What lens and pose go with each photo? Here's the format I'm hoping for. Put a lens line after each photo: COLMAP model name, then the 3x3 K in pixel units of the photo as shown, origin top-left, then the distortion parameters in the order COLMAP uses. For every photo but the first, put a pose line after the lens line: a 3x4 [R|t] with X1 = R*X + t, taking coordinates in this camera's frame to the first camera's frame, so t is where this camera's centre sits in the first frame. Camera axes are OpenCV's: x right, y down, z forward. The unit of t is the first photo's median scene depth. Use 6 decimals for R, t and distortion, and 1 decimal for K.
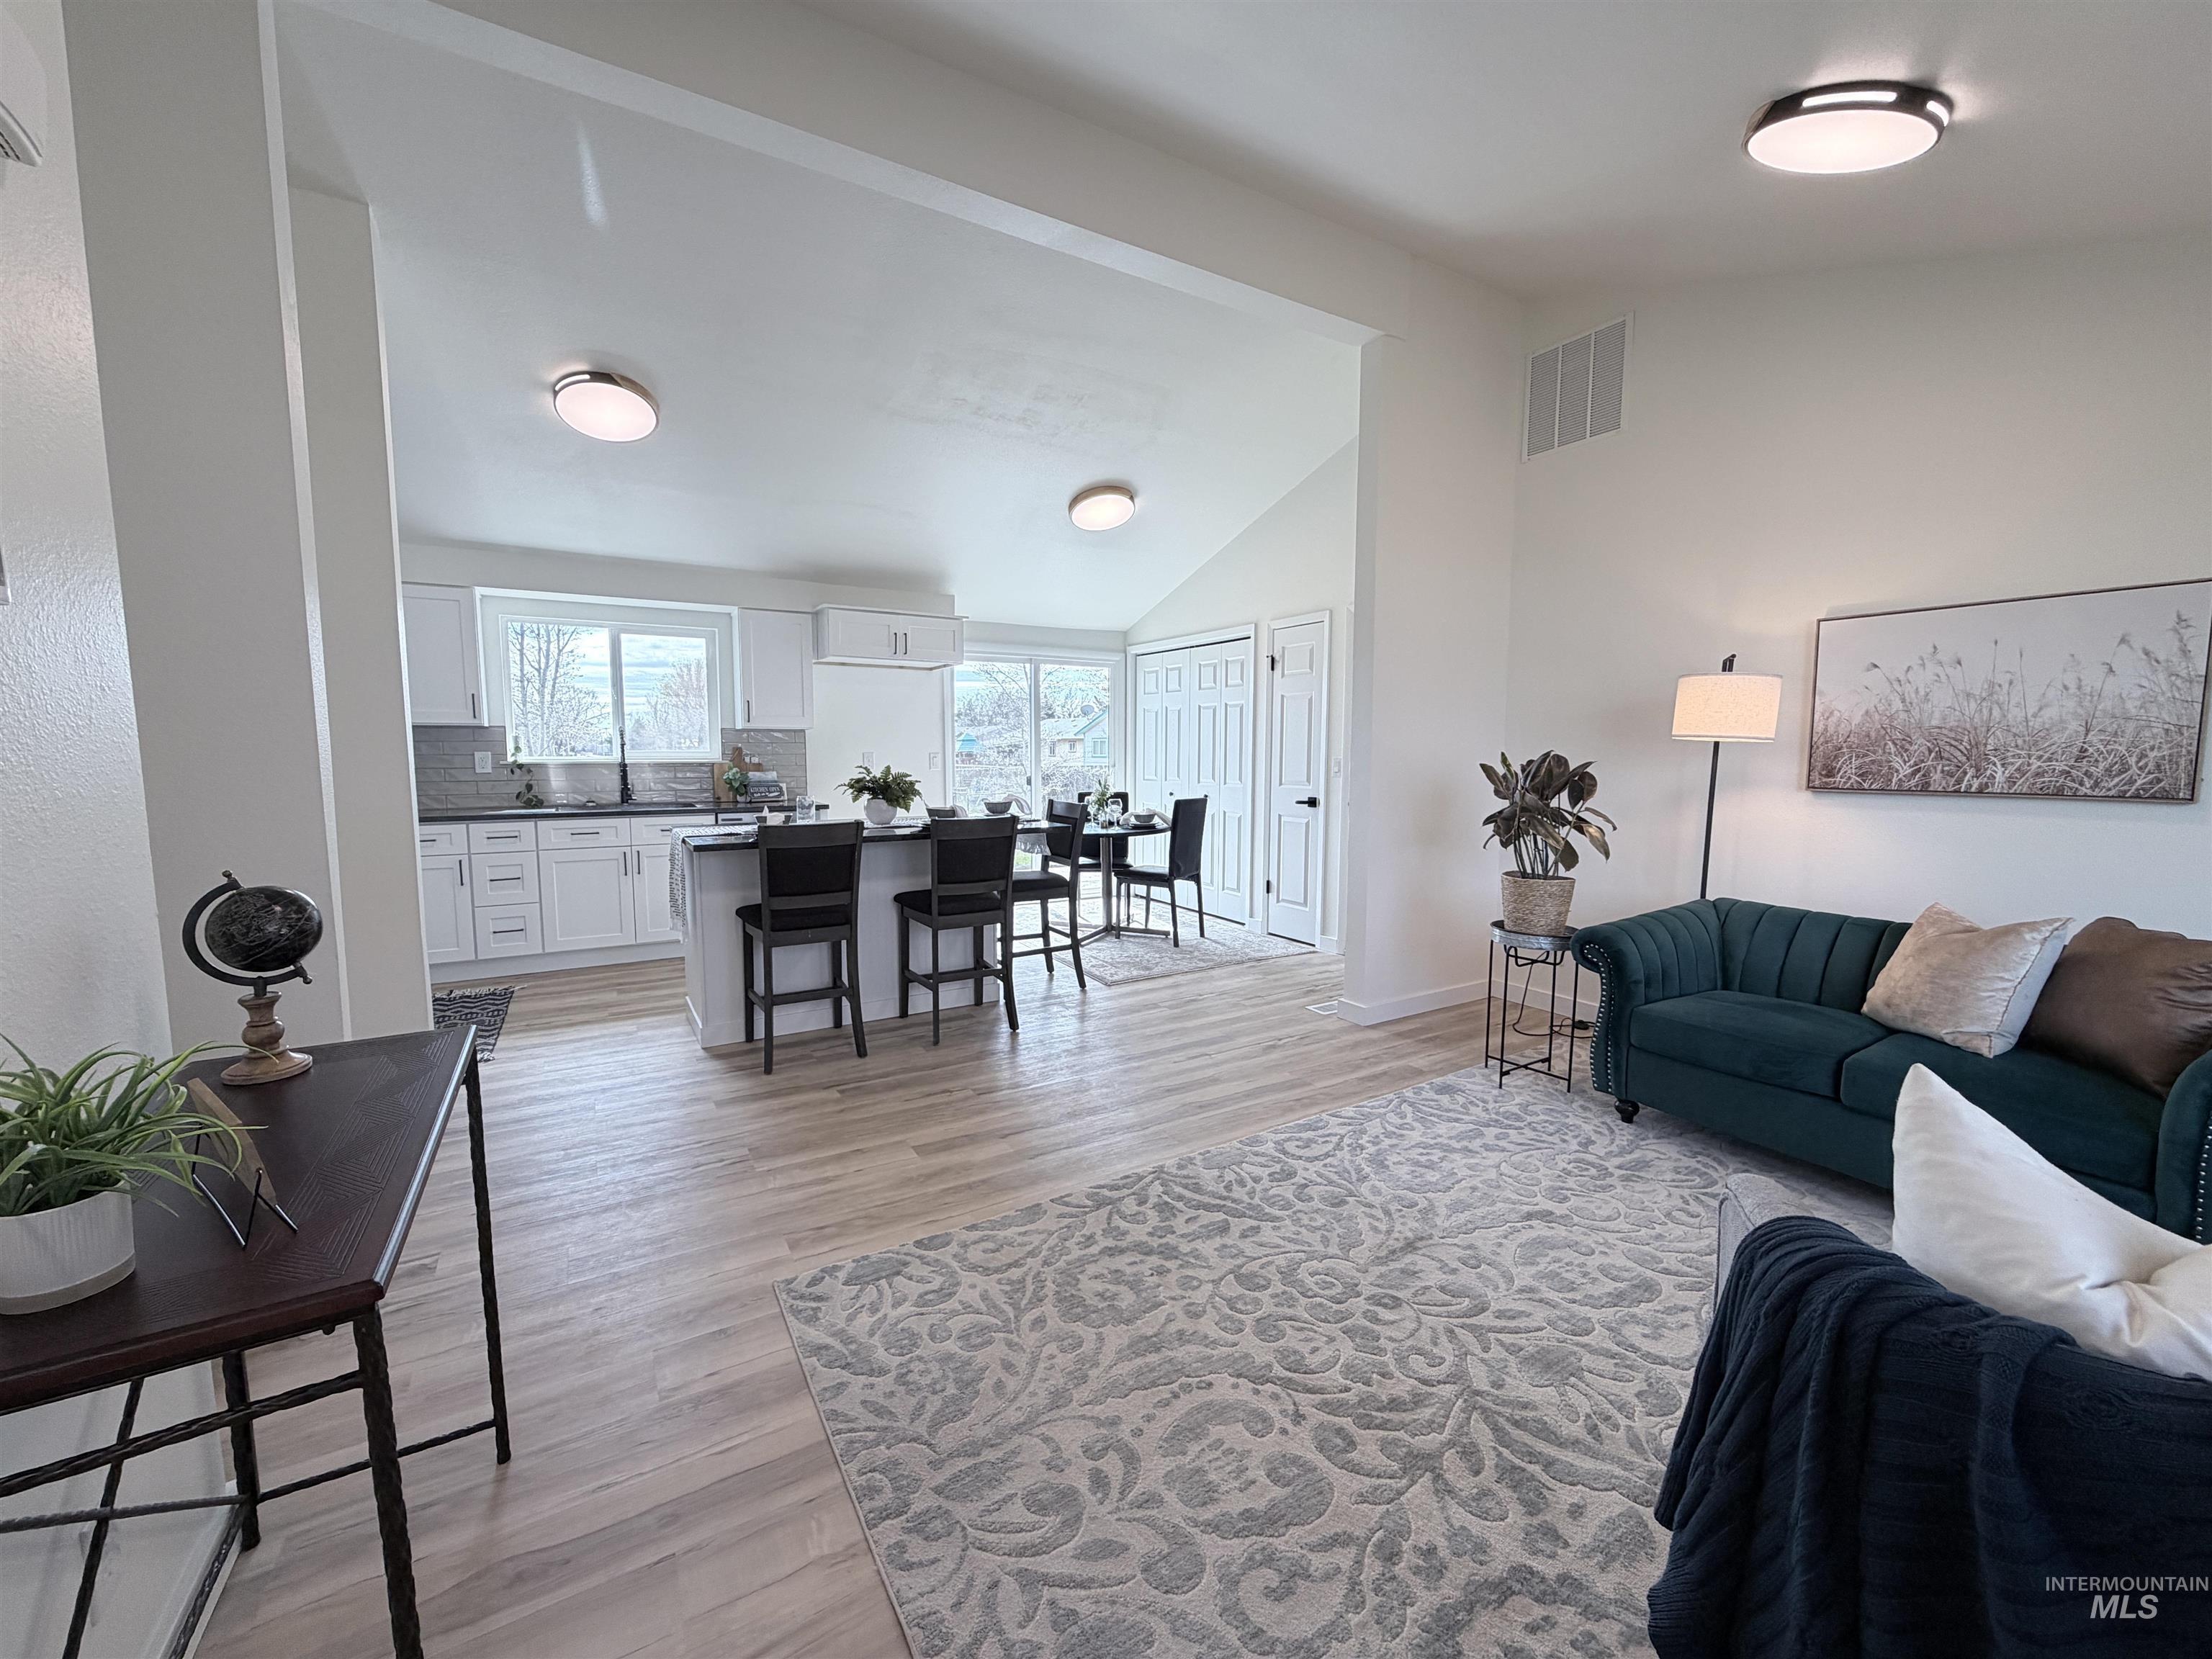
lens RADIAL K [[881.8, 0, 1101.5], [0, 881.8, 831.6], [0, 0, 1]] dist [-0.000450, 0.000226]
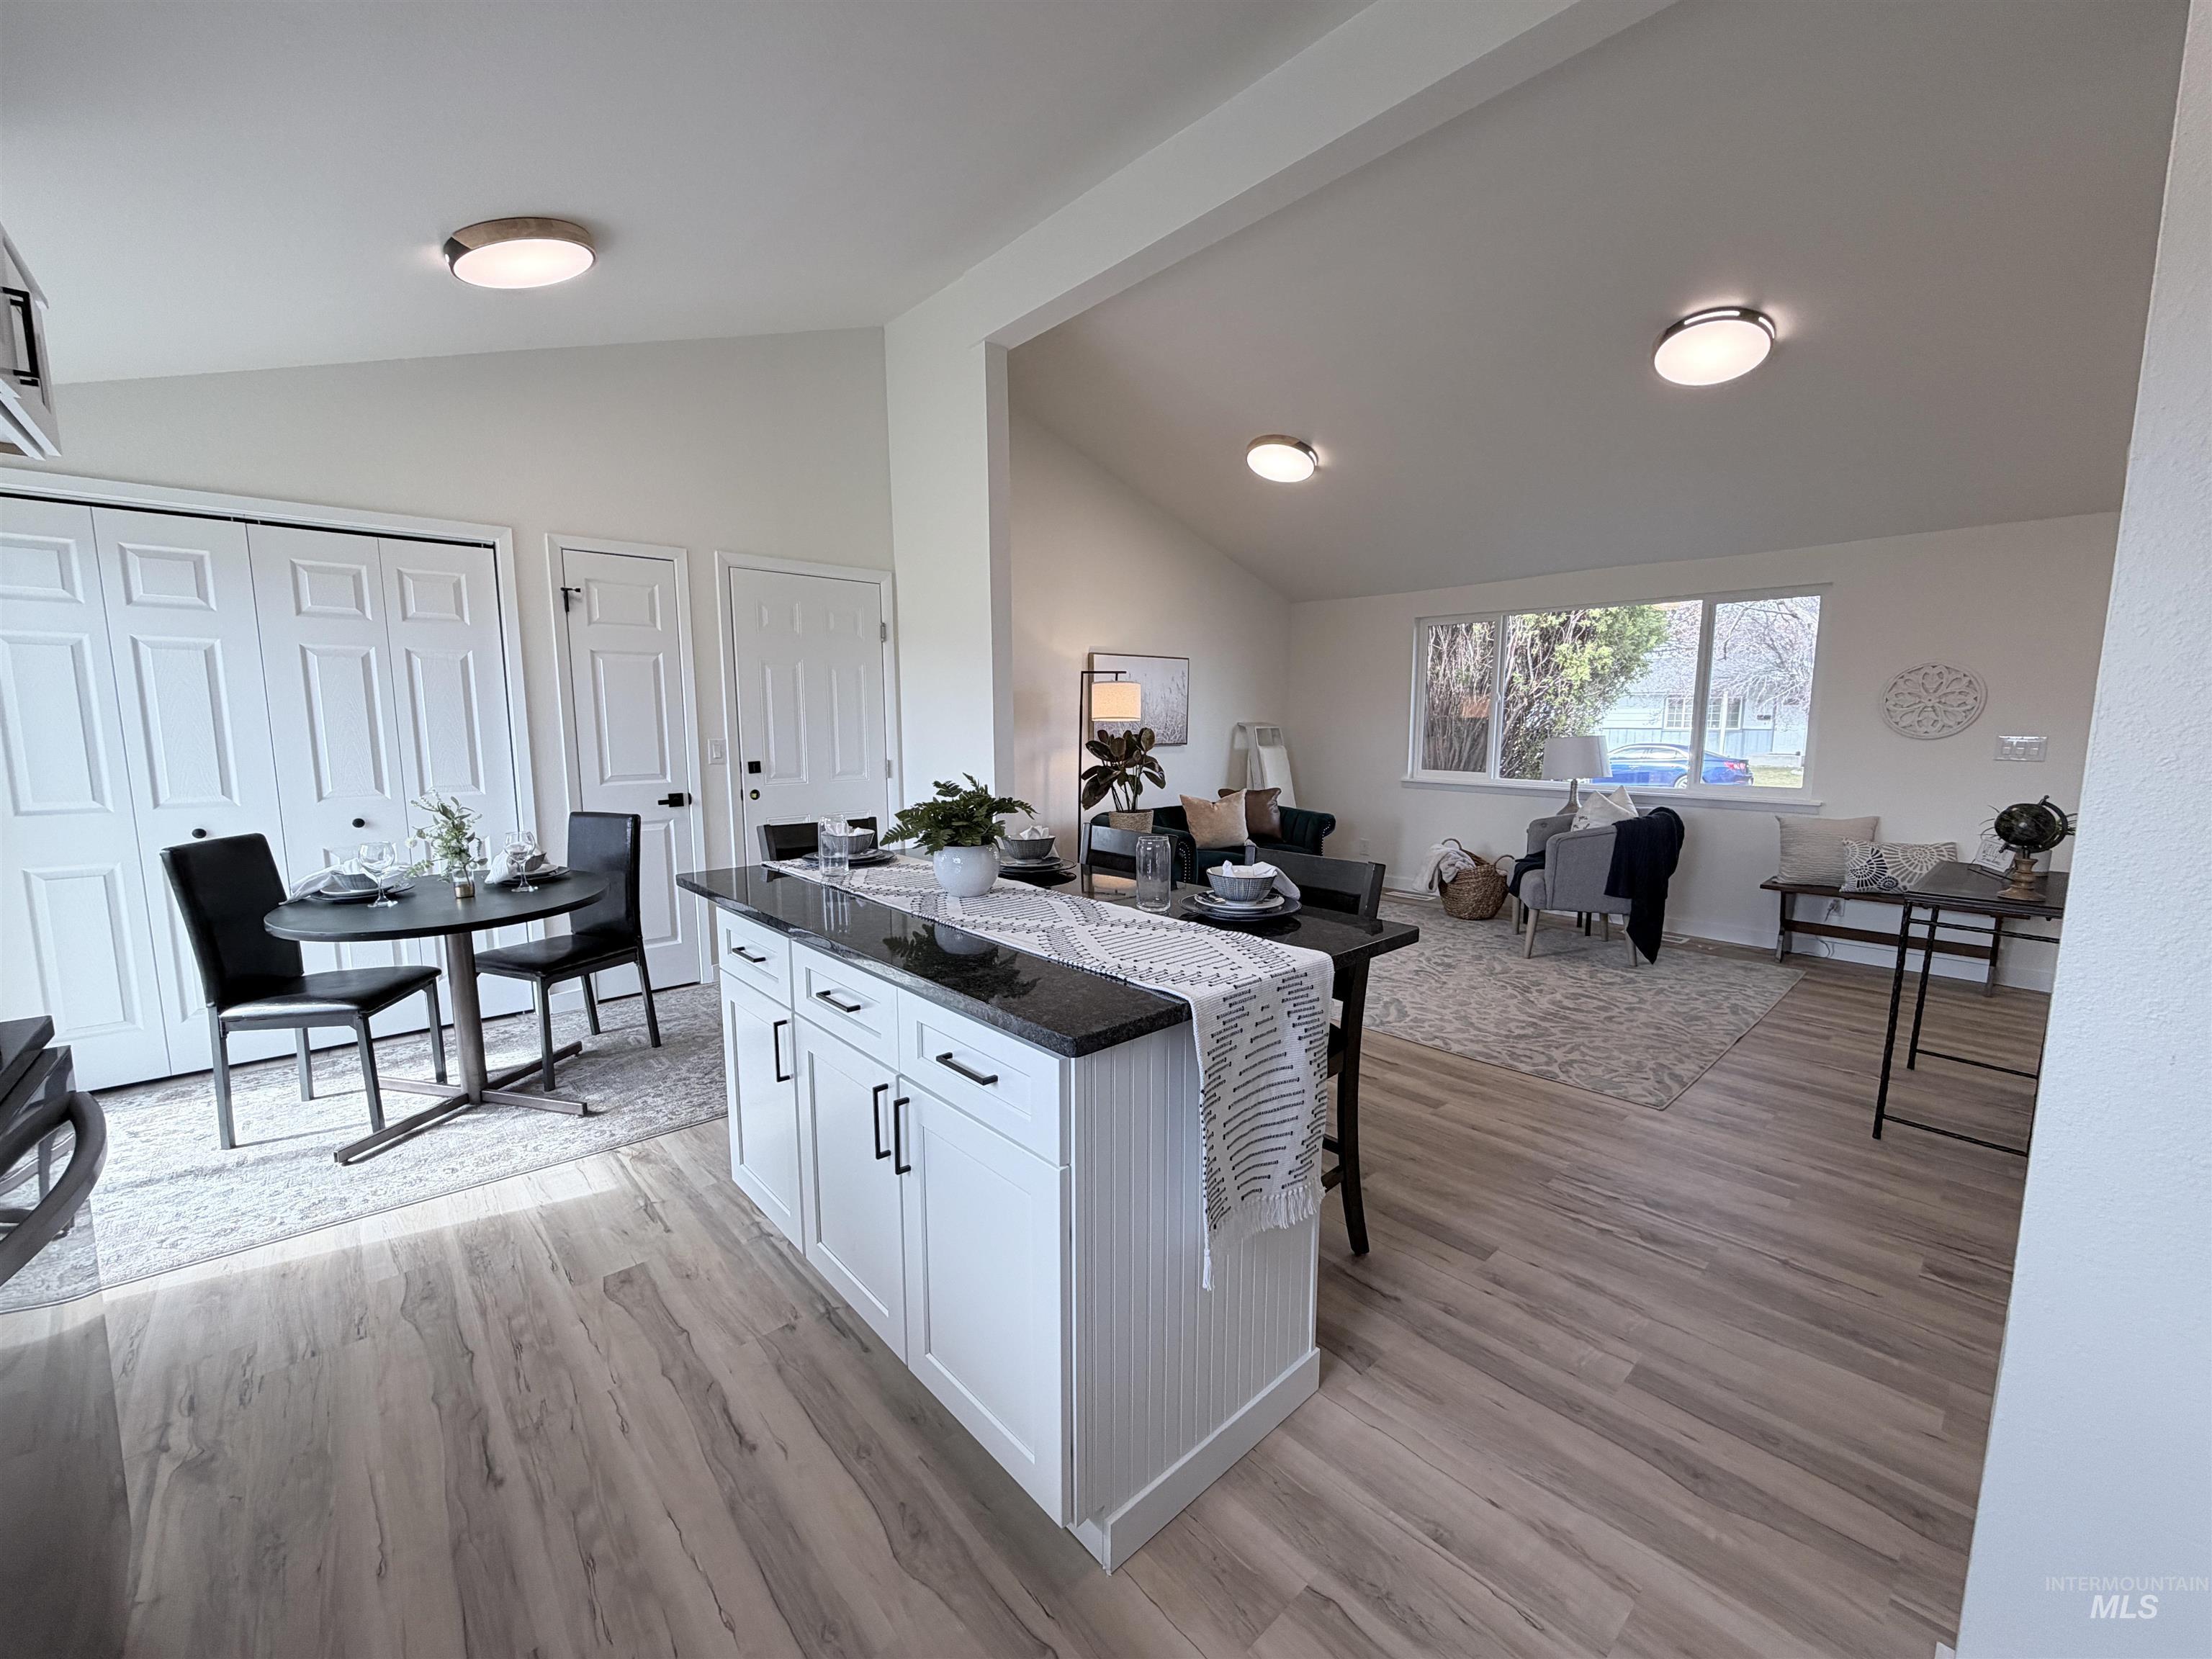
lens RADIAL K [[881.8, 0, 1101.5], [0, 881.8, 831.6], [0, 0, 1]] dist [-0.000450, 0.000226]
pose [[-0.193815, -0.127818, 0.972676, -0.981757], [0.093254, 0.984586, 0.147964, -0.145189], [-0.976596, 0.119384, -0.178908, 1.343510]]
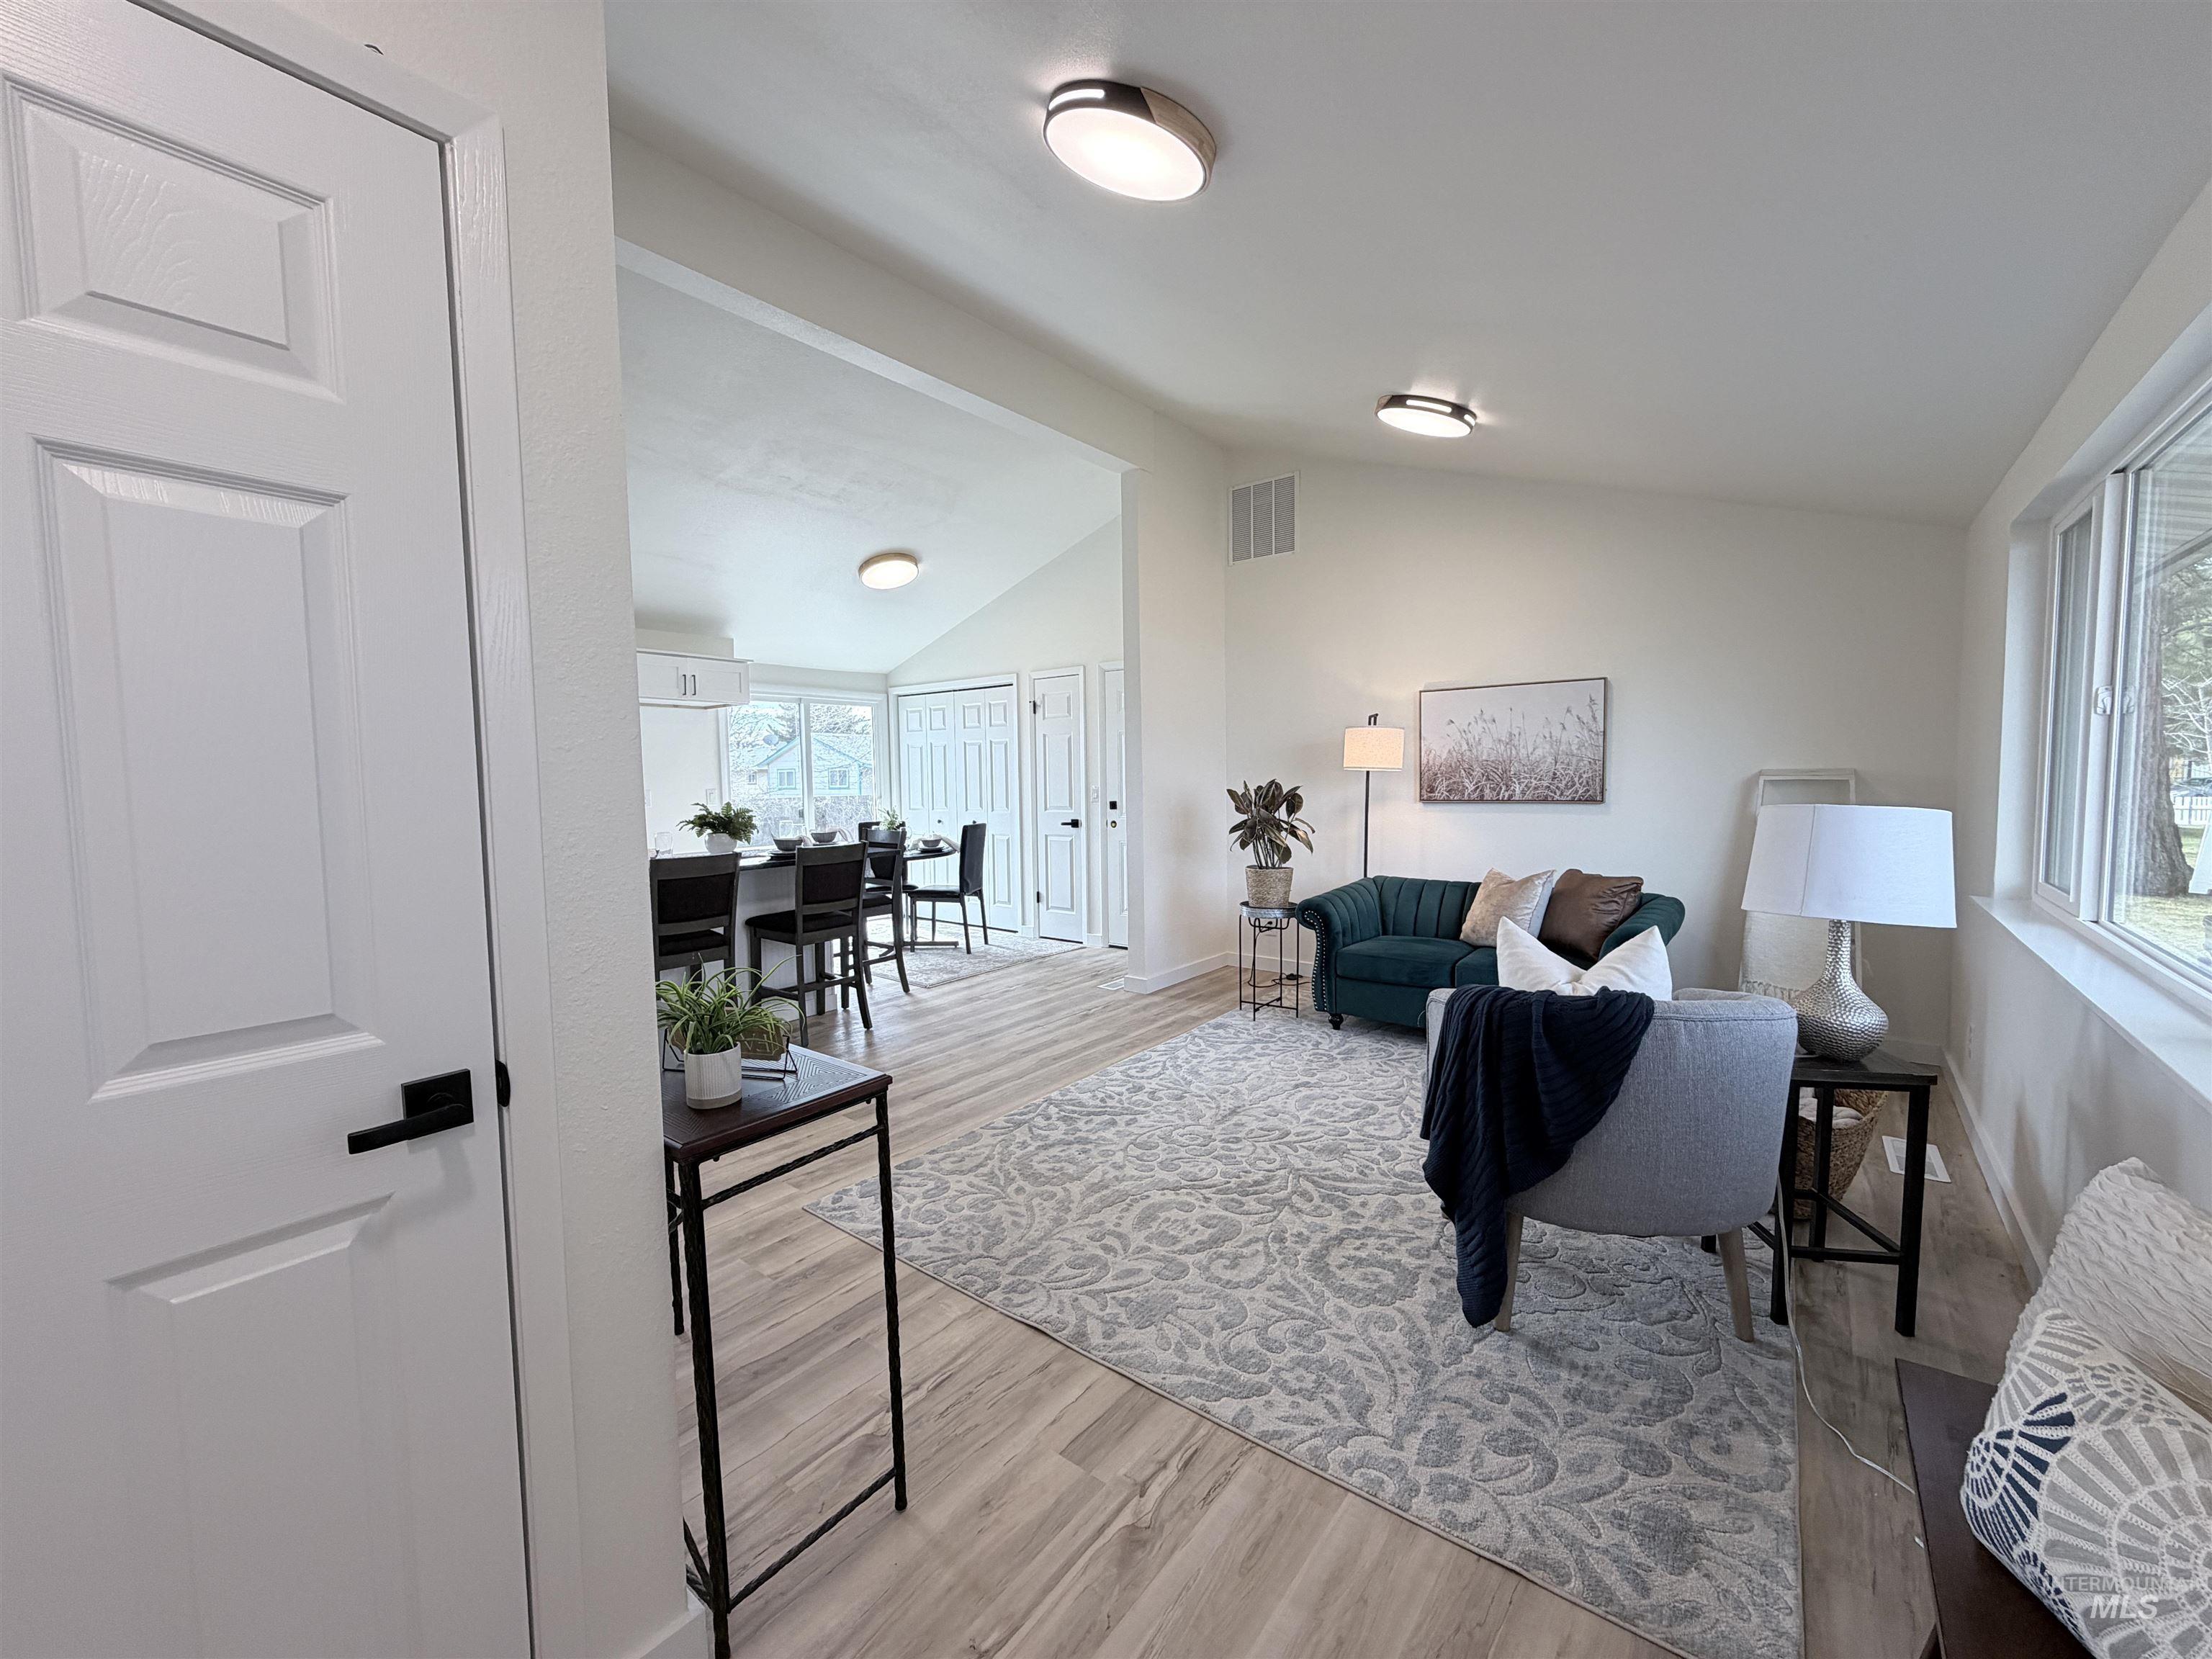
lens RADIAL K [[881.8, 0, 1101.5], [0, 881.8, 831.6], [0, 0, 1]] dist [-0.000450, 0.000226]
pose [[0.936428, -0.038643, 0.348727, -0.251704], [0.049686, 0.998505, -0.022773, 0.011908], [-0.347325, 0.038652, 0.936948, -0.237507]]
